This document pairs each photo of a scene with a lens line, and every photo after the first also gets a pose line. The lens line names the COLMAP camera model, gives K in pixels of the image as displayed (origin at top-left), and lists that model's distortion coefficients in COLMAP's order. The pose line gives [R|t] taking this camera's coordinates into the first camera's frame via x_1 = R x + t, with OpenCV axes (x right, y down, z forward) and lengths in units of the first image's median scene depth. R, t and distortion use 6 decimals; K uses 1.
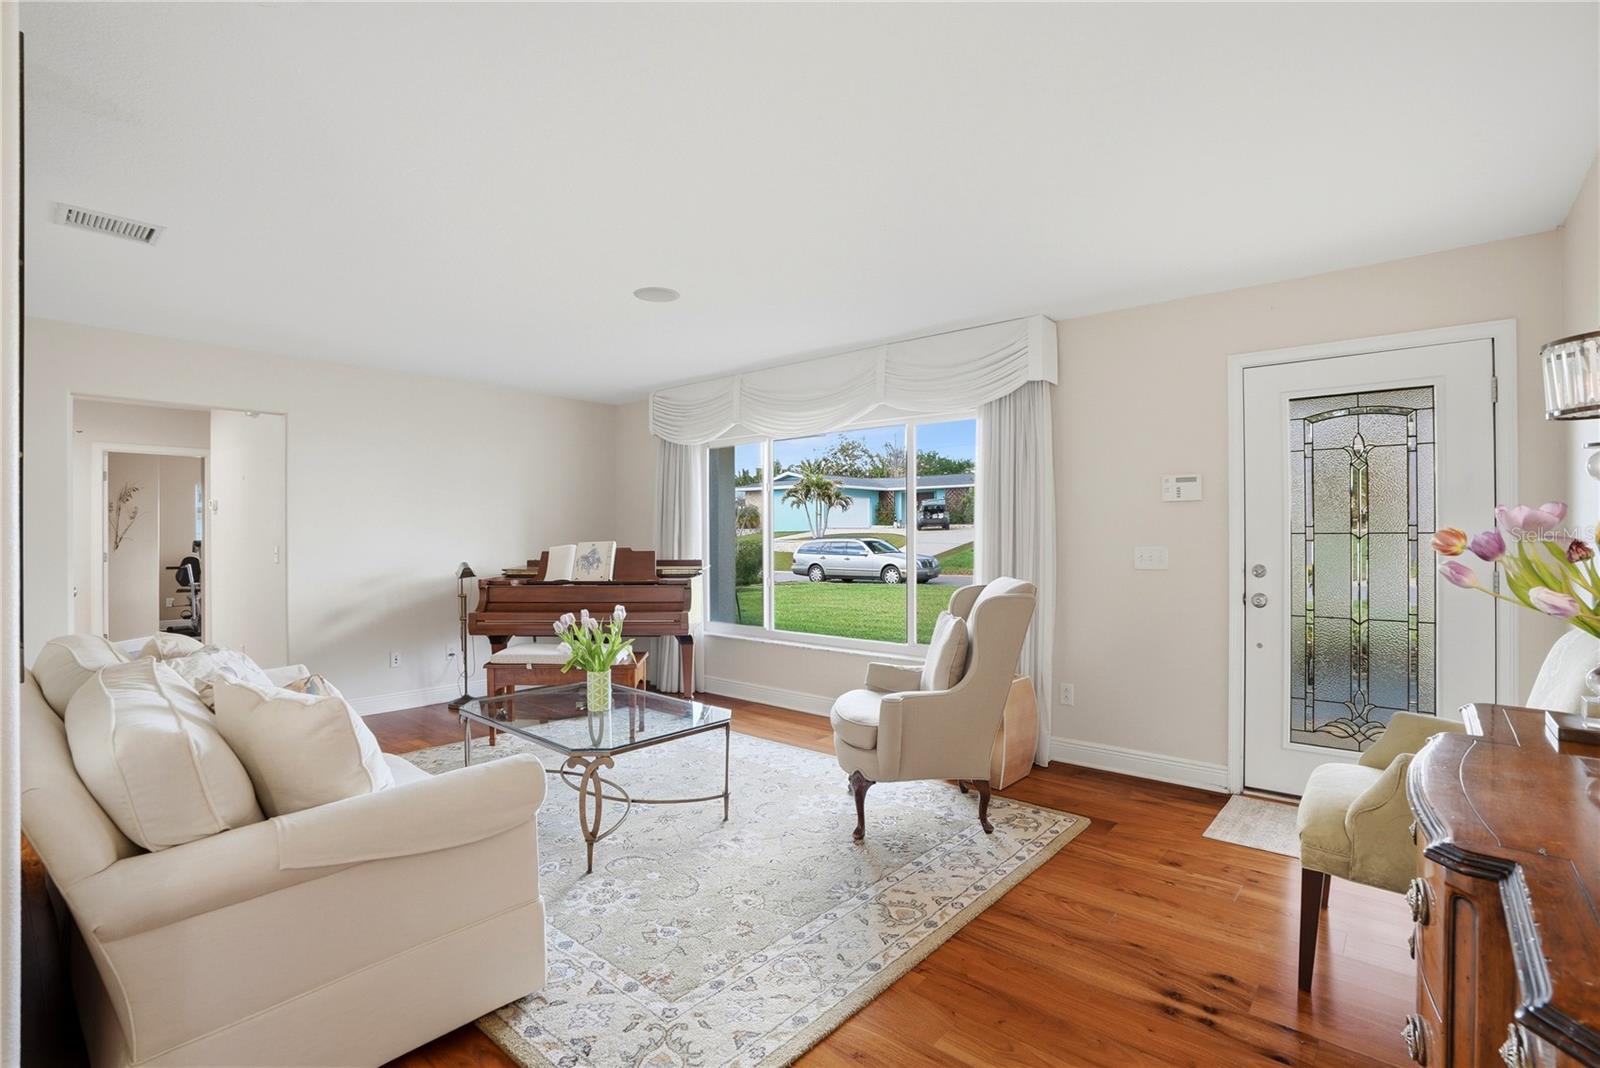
lens RADIAL K [[754.5, 0, 805.4], [0, 754.5, 538.9], [0, 0, 1]] dist [-0.027482, 0.004440]
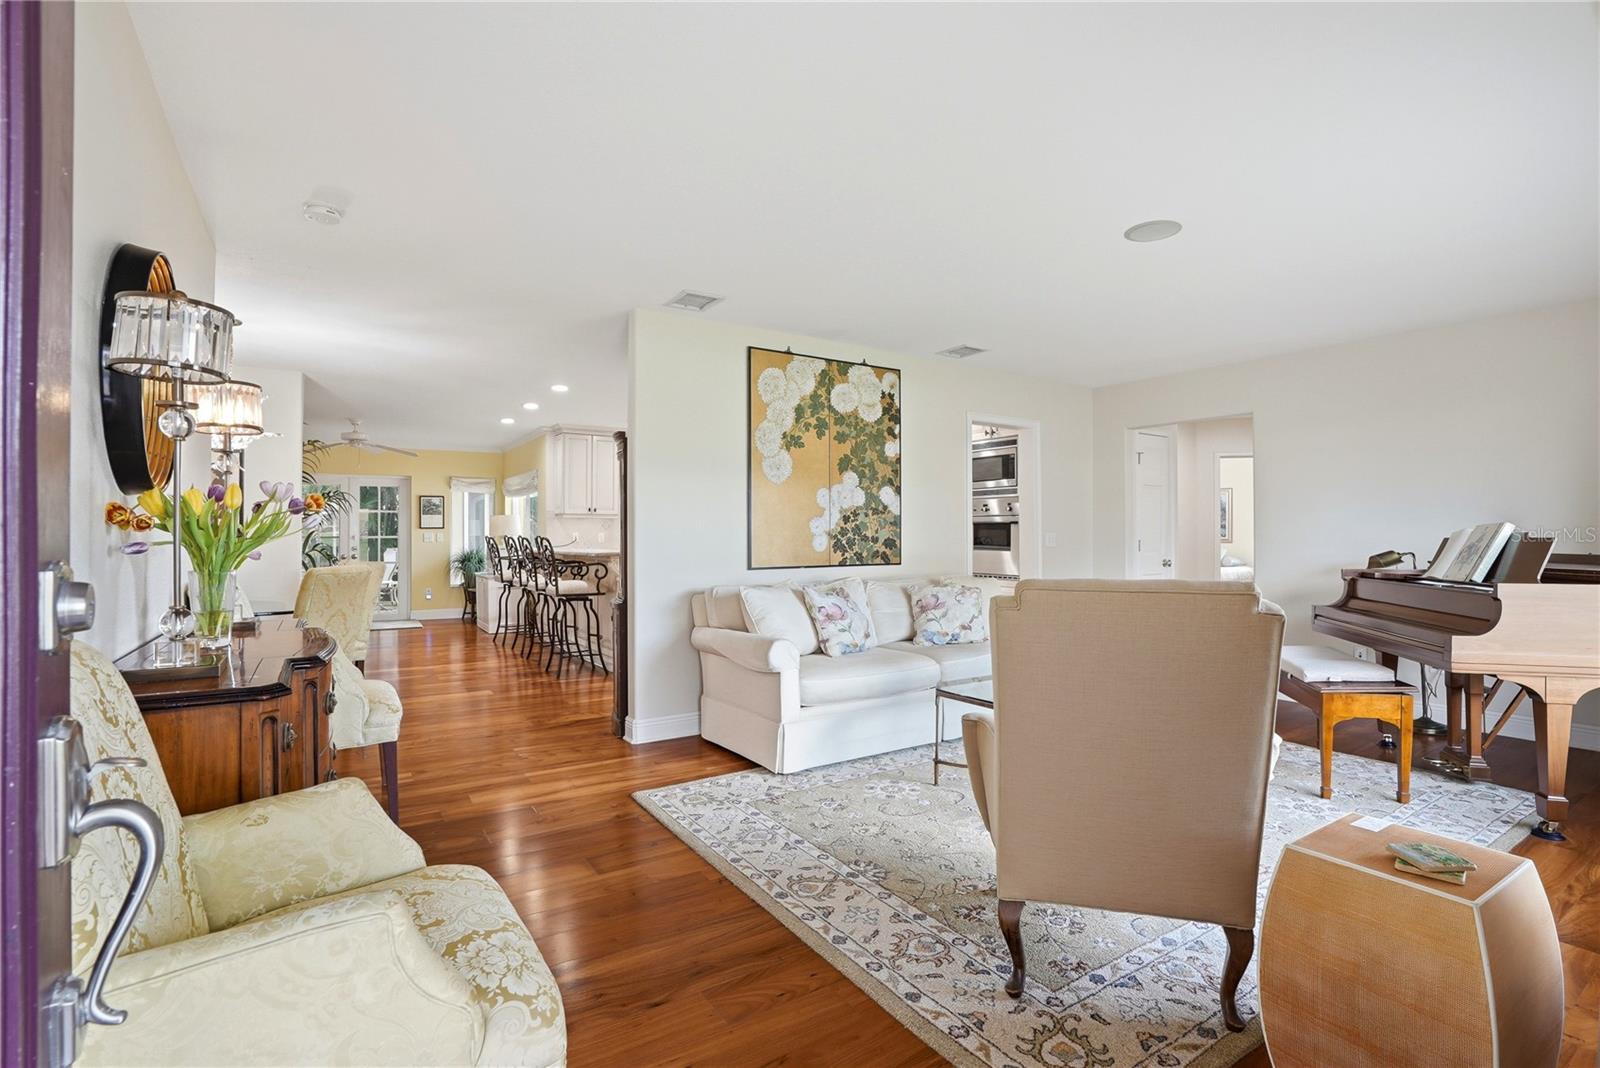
lens RADIAL K [[754.5, 0, 808.4], [0, 754.5, 538.8], [0, 0, 1]] dist [-0.027482, 0.004440]
pose [[-0.293798, 0.000334, -0.955867, 1.106515], [0.011385, 0.999930, -0.003150, 0.036478], [0.955800, -0.011808, -0.293782, 1.316534]]
